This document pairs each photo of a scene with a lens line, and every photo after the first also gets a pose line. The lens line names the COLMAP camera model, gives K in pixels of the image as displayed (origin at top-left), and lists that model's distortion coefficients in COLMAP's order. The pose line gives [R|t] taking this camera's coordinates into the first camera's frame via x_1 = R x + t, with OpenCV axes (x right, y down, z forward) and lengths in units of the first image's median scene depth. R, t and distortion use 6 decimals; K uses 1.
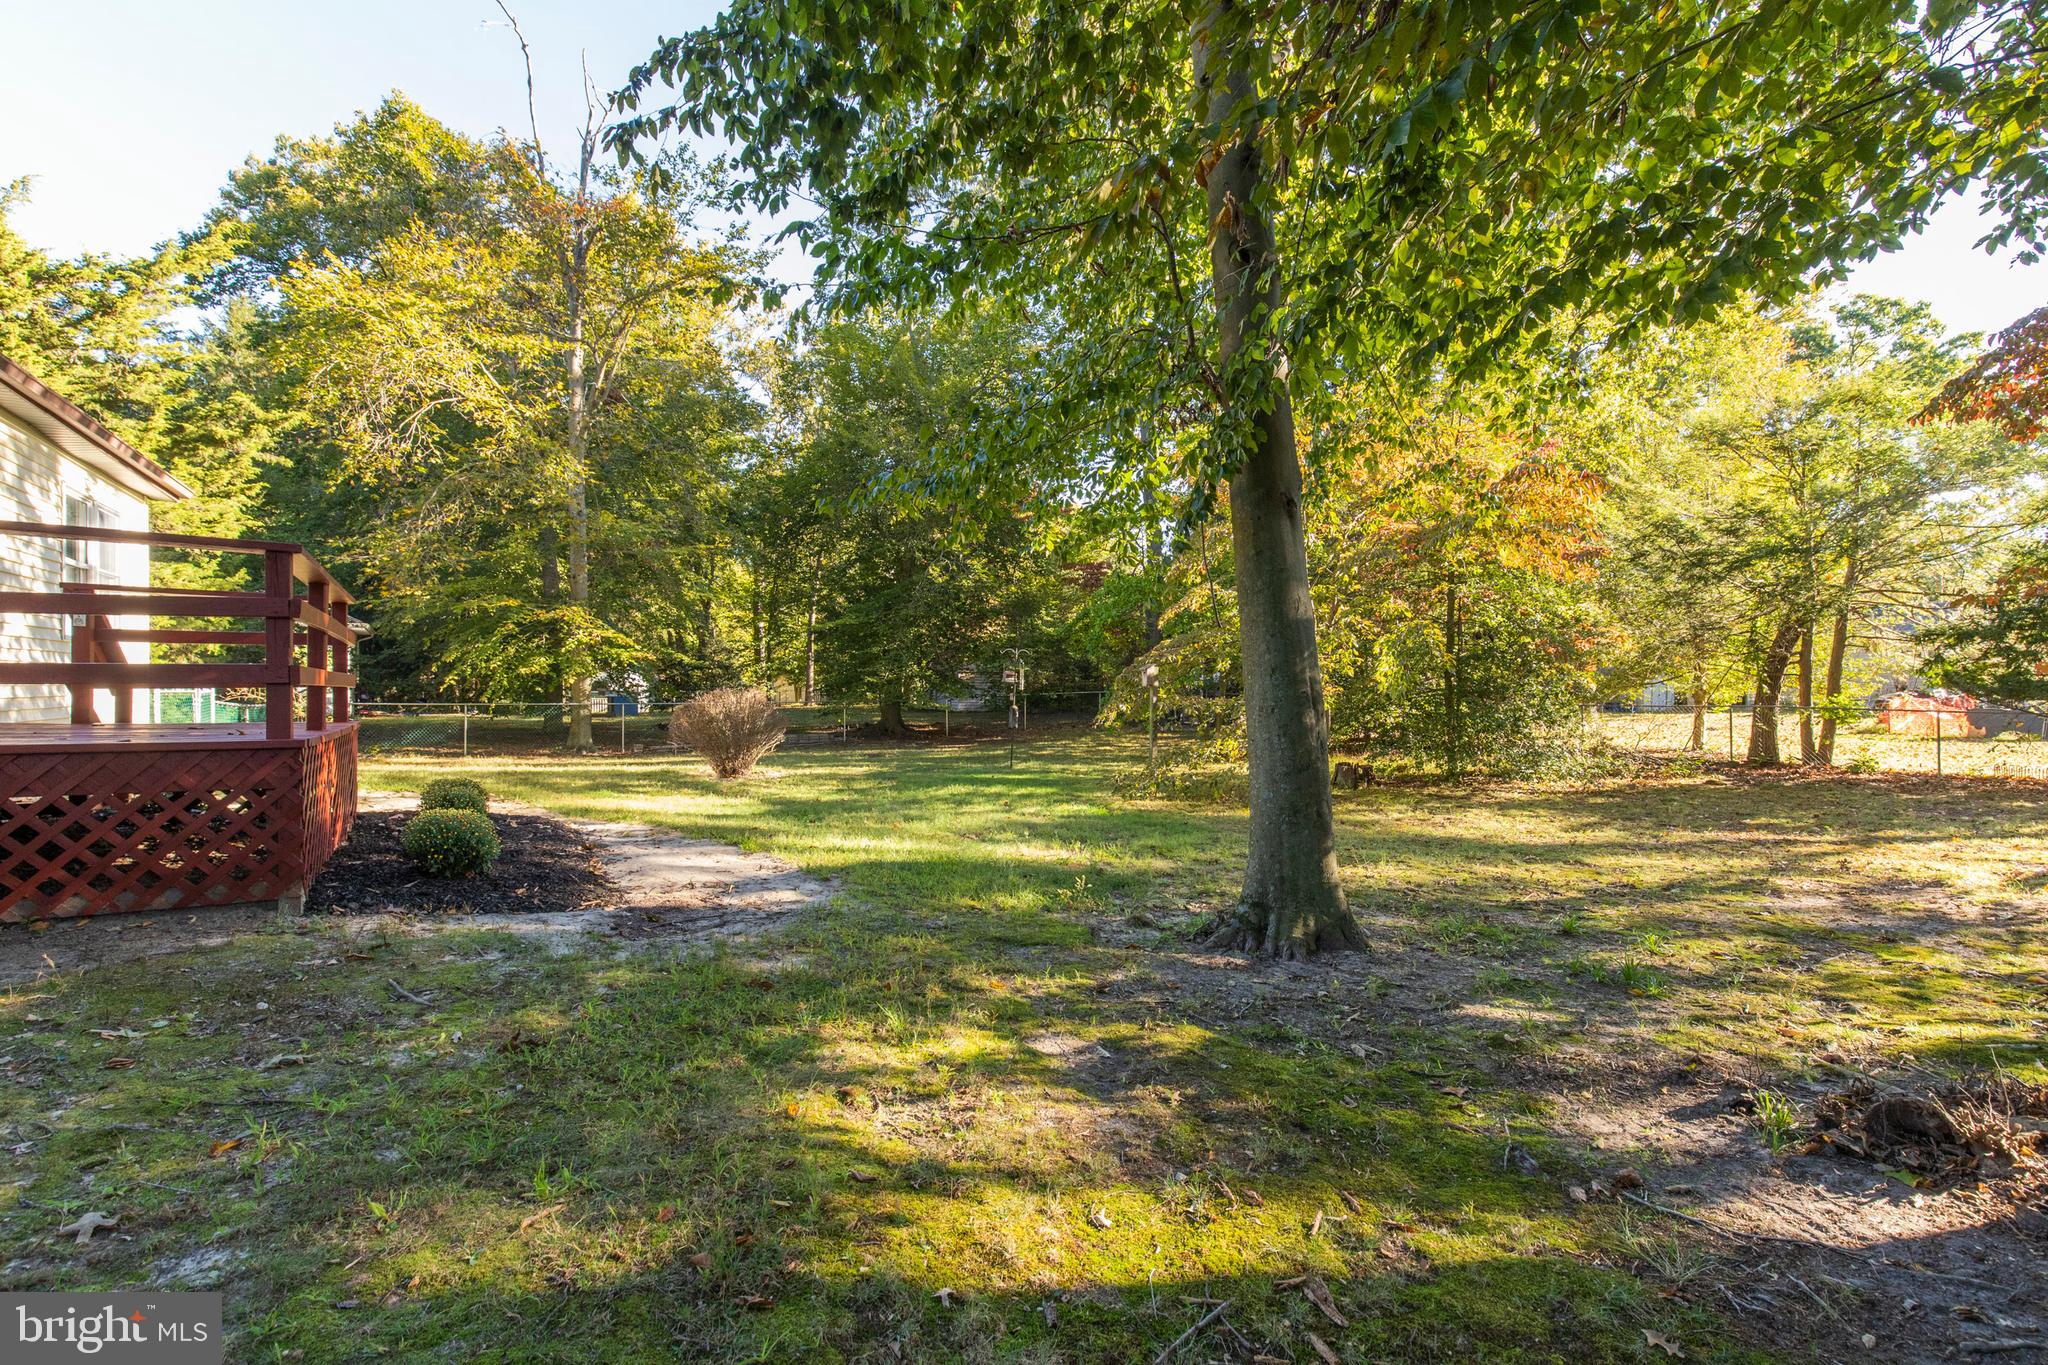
lens RADIAL K [[920.5, 0, 1027.3], [0, 920.5, 685.5], [0, 0, 1]] dist [0.008412, -0.000534]
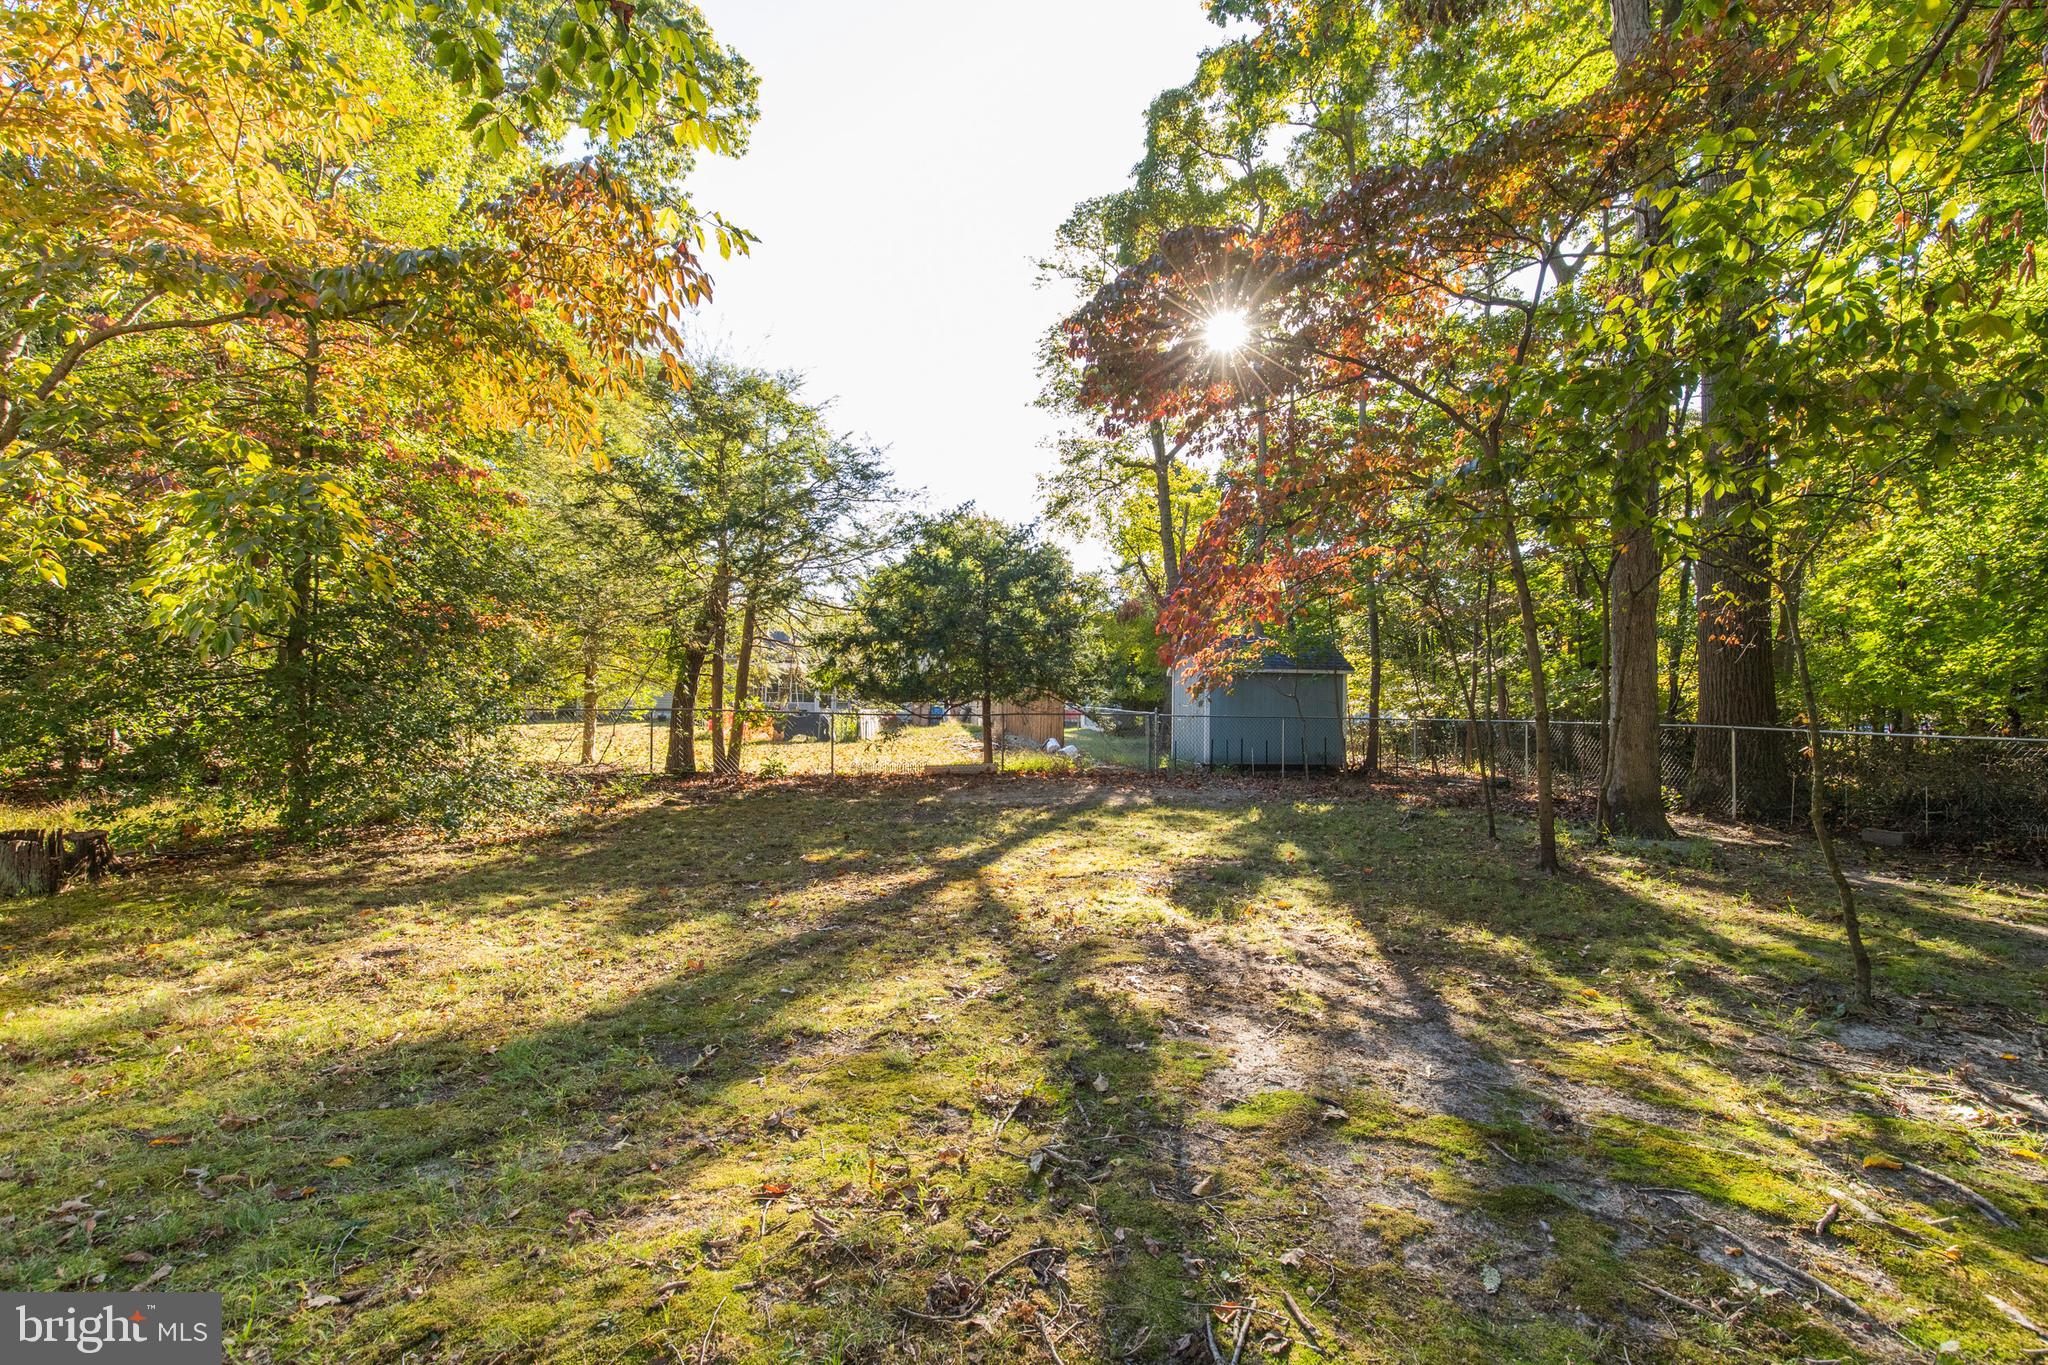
lens RADIAL K [[920.5, 0, 1028.6], [0, 920.5, 686.6], [0, 0, 1]] dist [0.008412, -0.000534]
pose [[0.396534, 0.031364, 0.917484, 0.118093], [-0.012290, 0.999508, -0.028856, 0.021986], [-0.917938, 0.000166, 0.396724, 0.351273]]
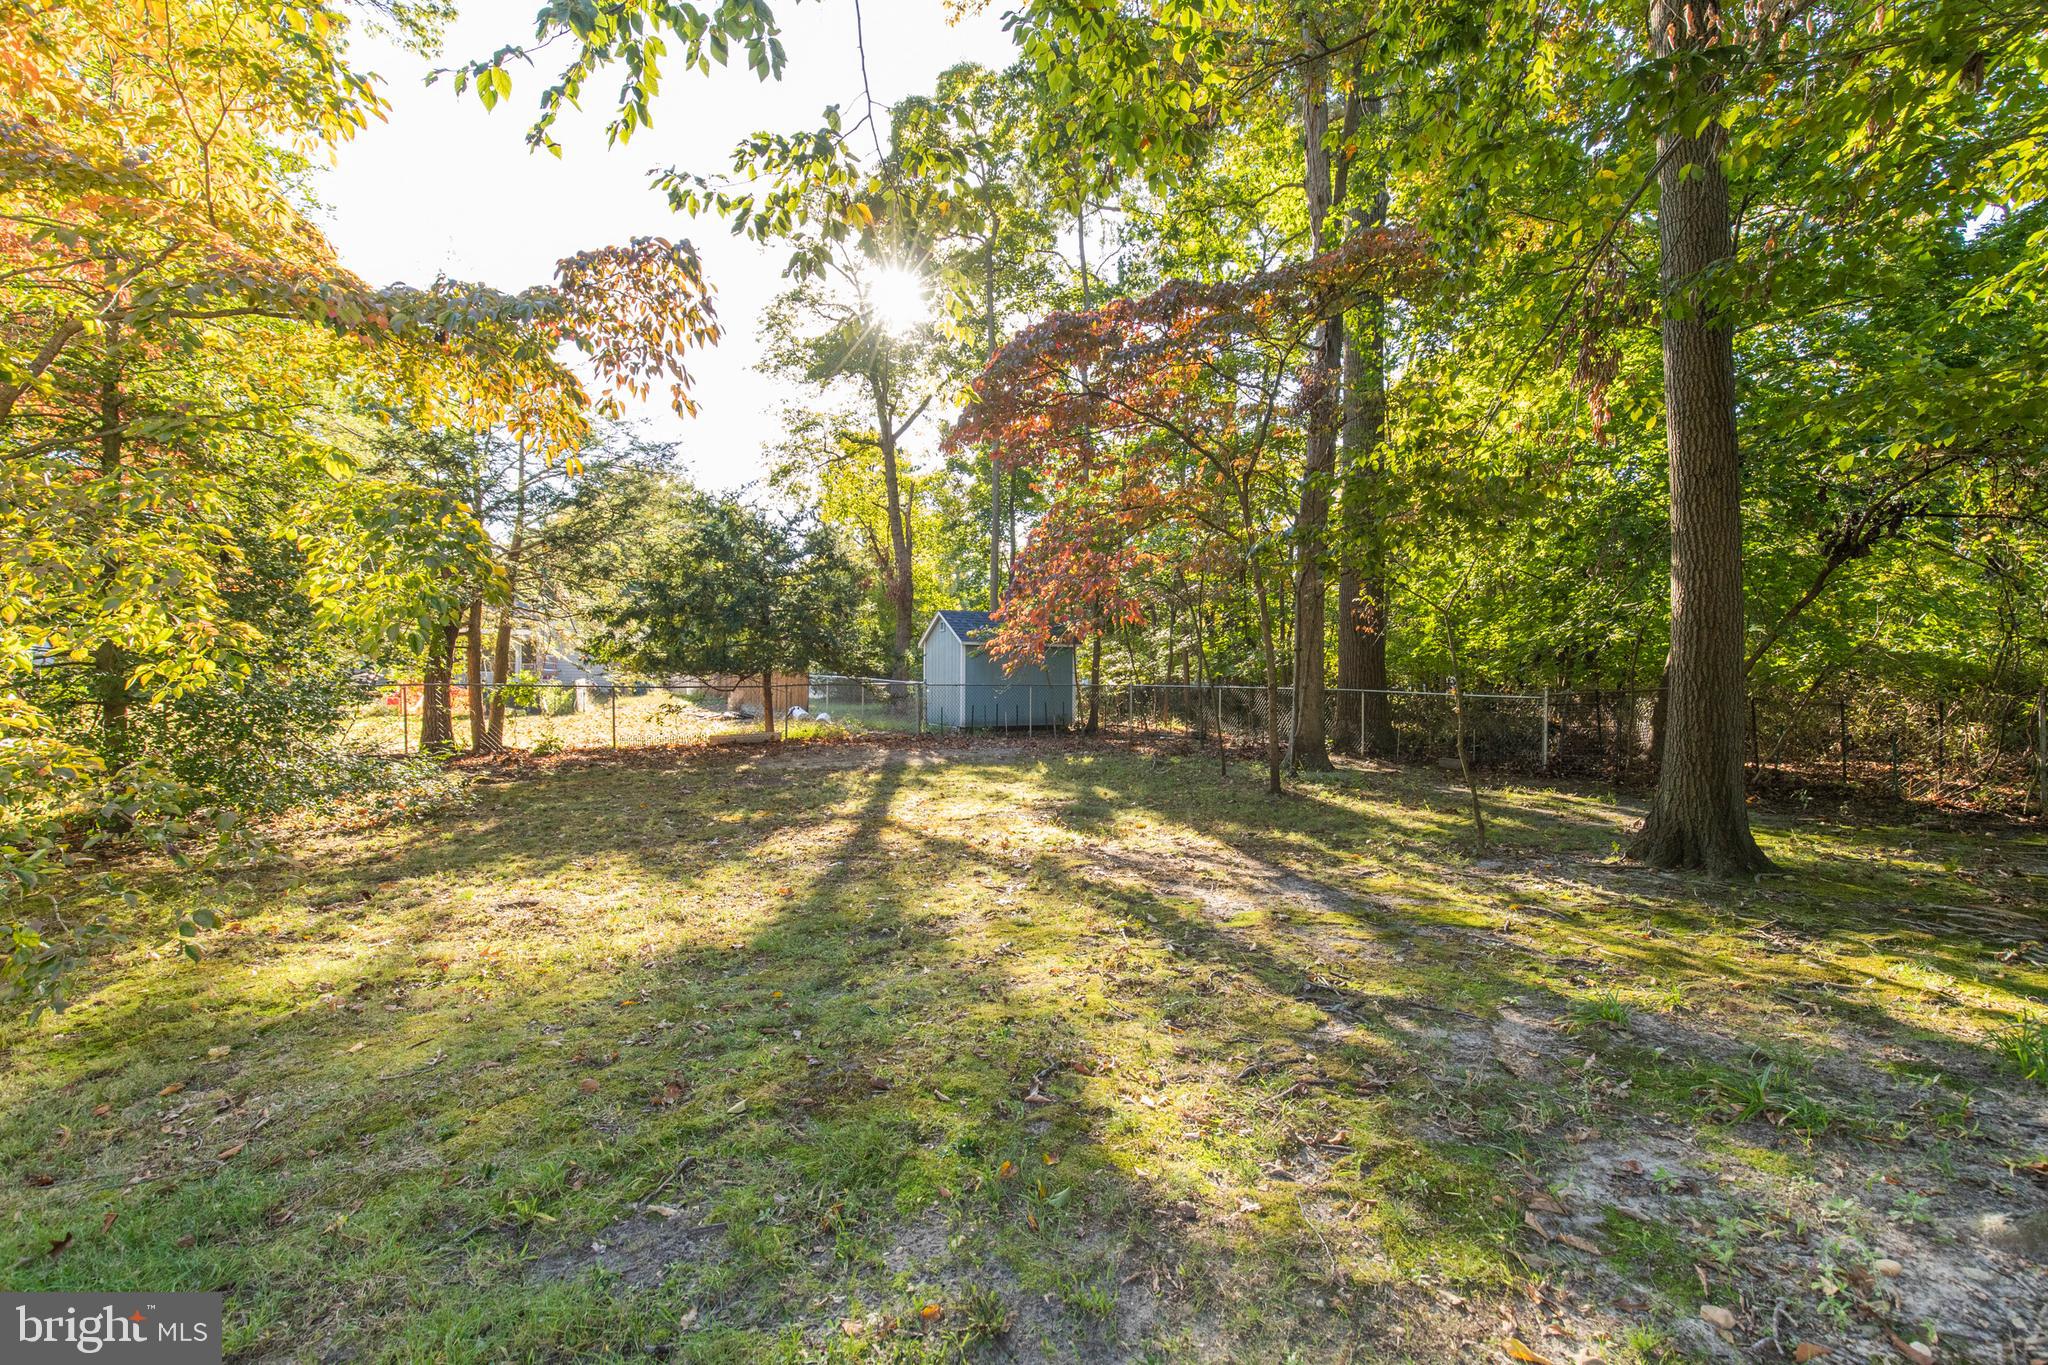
lens RADIAL K [[920.5, 0, 1031.4], [0, 920.5, 684.4], [0, 0, 1]] dist [0.008412, -0.000534]
pose [[0.053585, -0.005046, 0.998551, -0.005381], [-0.002905, 0.999982, 0.005209, 0.016593], [-0.998559, -0.003180, 0.053570, 0.430497]]
